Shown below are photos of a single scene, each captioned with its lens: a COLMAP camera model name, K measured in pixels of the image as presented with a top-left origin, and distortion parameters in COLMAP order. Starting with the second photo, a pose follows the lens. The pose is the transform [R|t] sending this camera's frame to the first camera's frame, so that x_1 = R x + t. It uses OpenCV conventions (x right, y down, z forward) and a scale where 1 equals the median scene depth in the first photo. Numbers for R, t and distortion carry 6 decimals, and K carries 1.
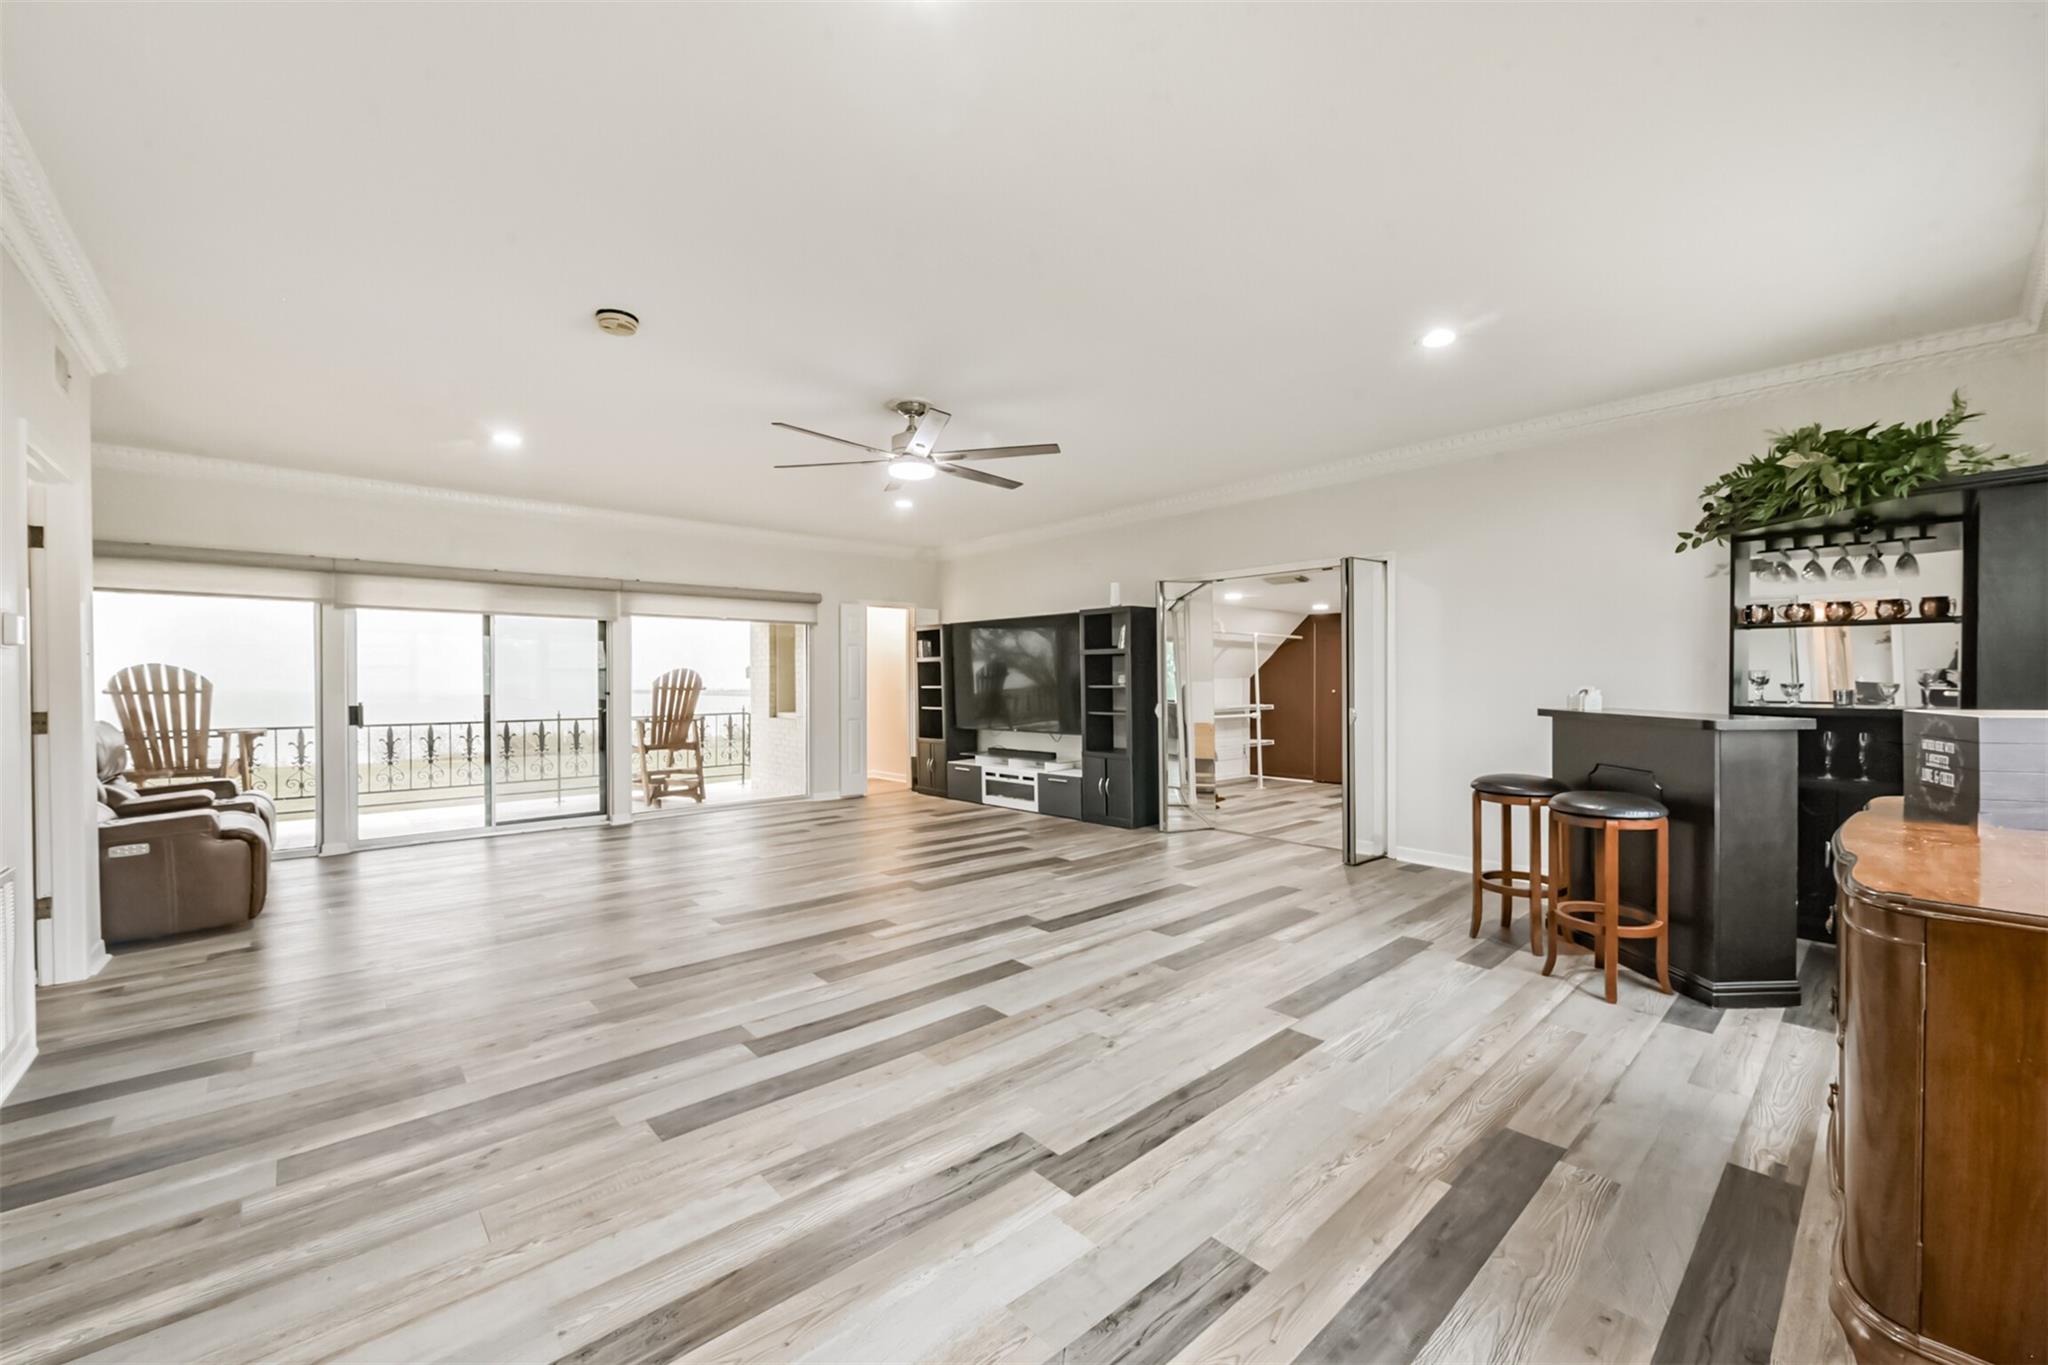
lens RADIAL K [[809.9, 0, 1021.3], [0, 809.9, 692.1], [0, 0, 1]] dist [0.000602, -0.000168]
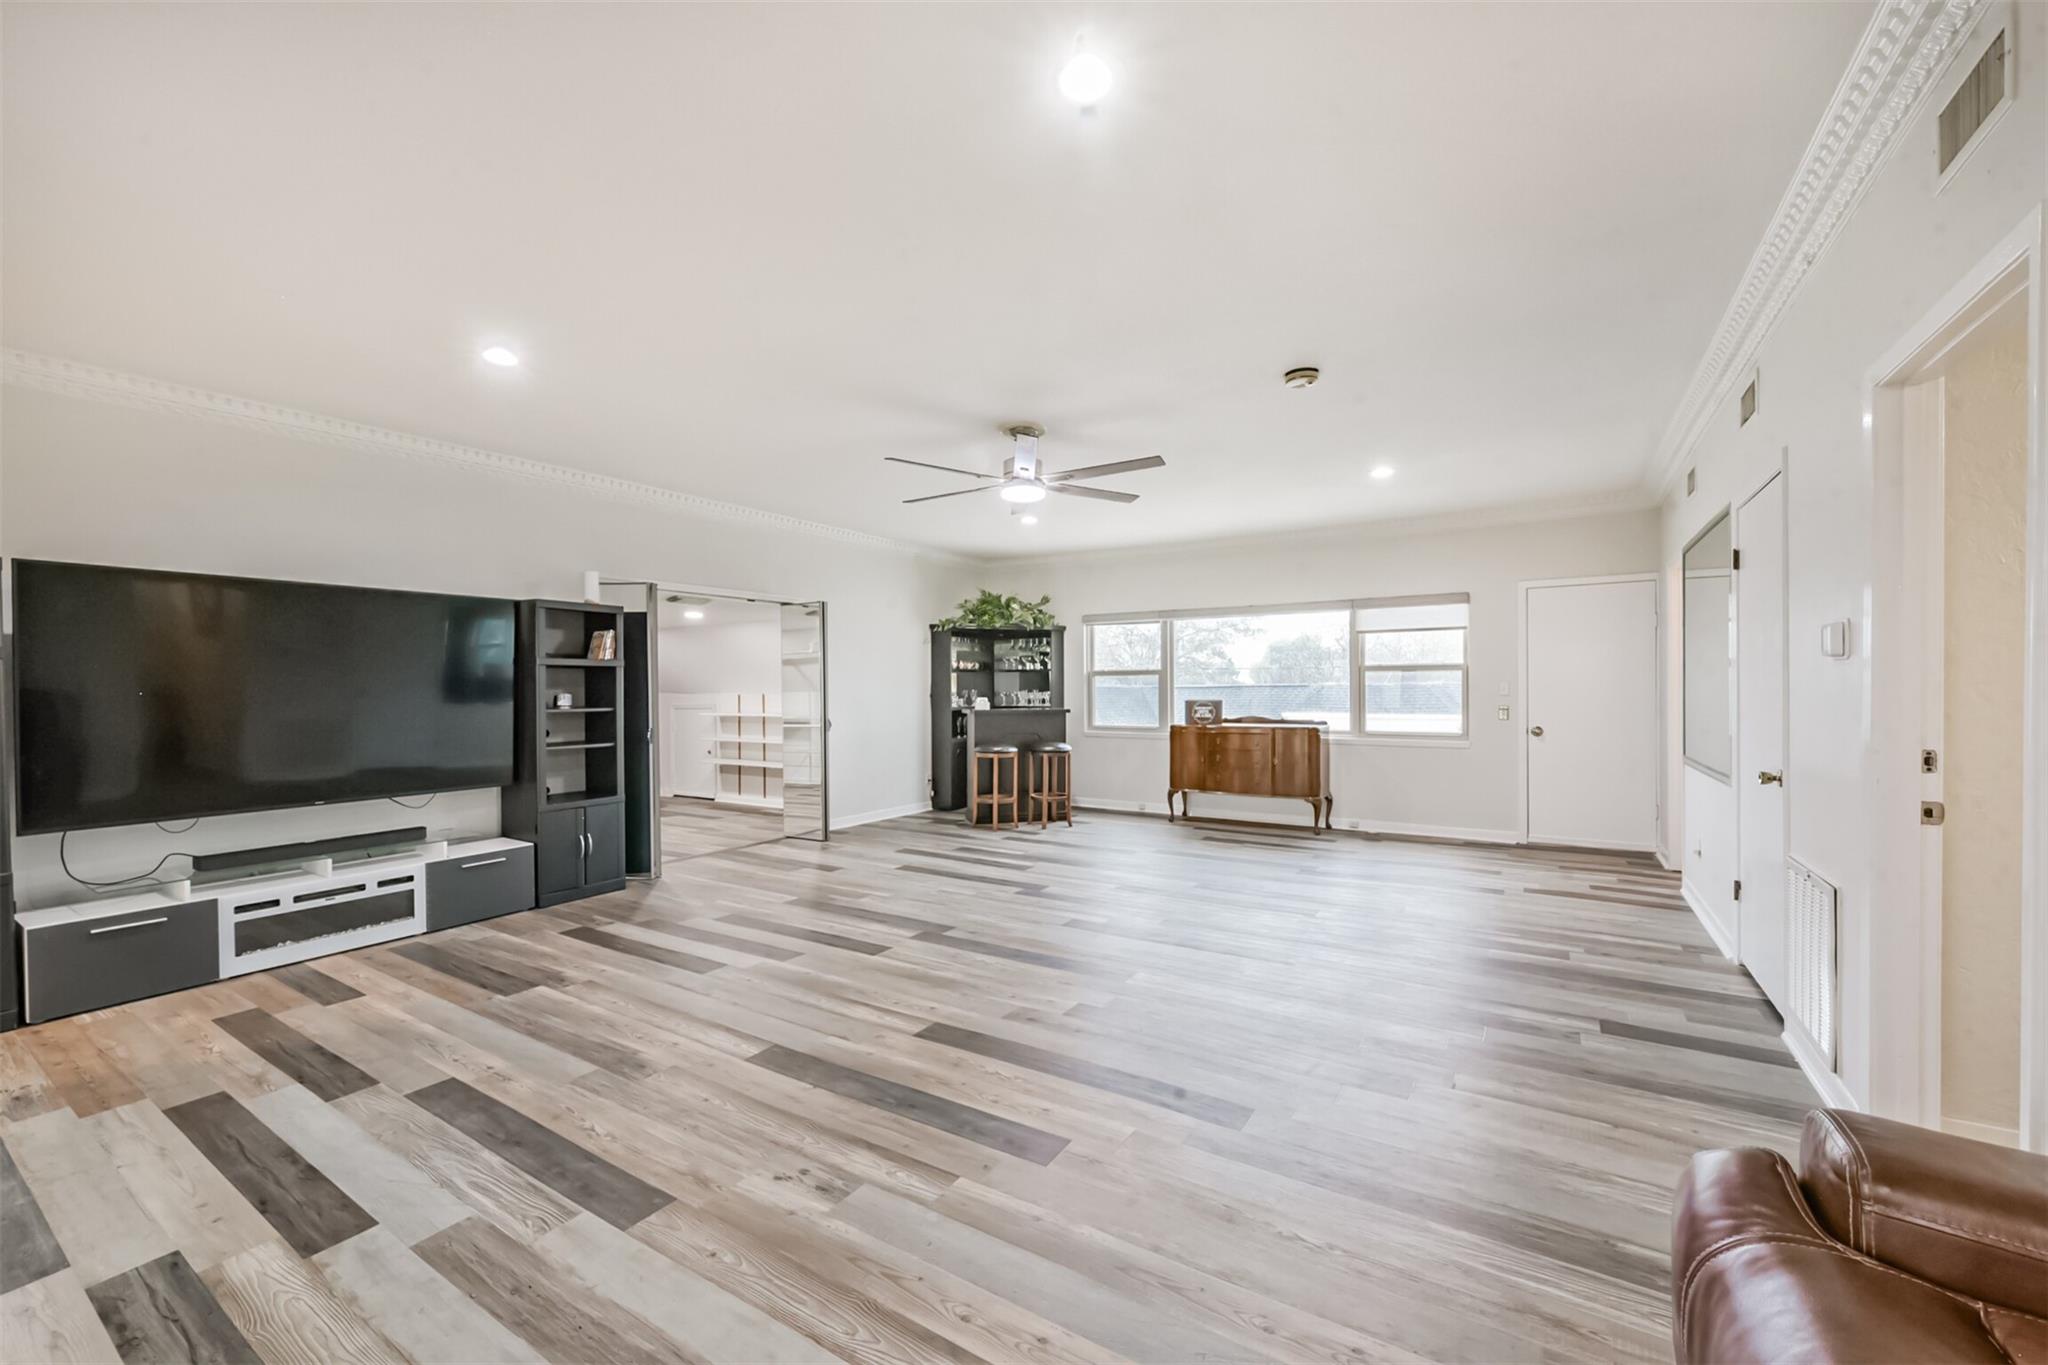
lens RADIAL K [[809.9, 0, 1021.3], [0, 809.9, 692.1], [0, 0, 1]] dist [0.000602, -0.000168]
pose [[-0.261556, -0.005793, 0.965171, -0.996442], [0.025838, 0.999582, 0.013001, -0.030156], [-0.964842, 0.028339, -0.261297, 1.125216]]
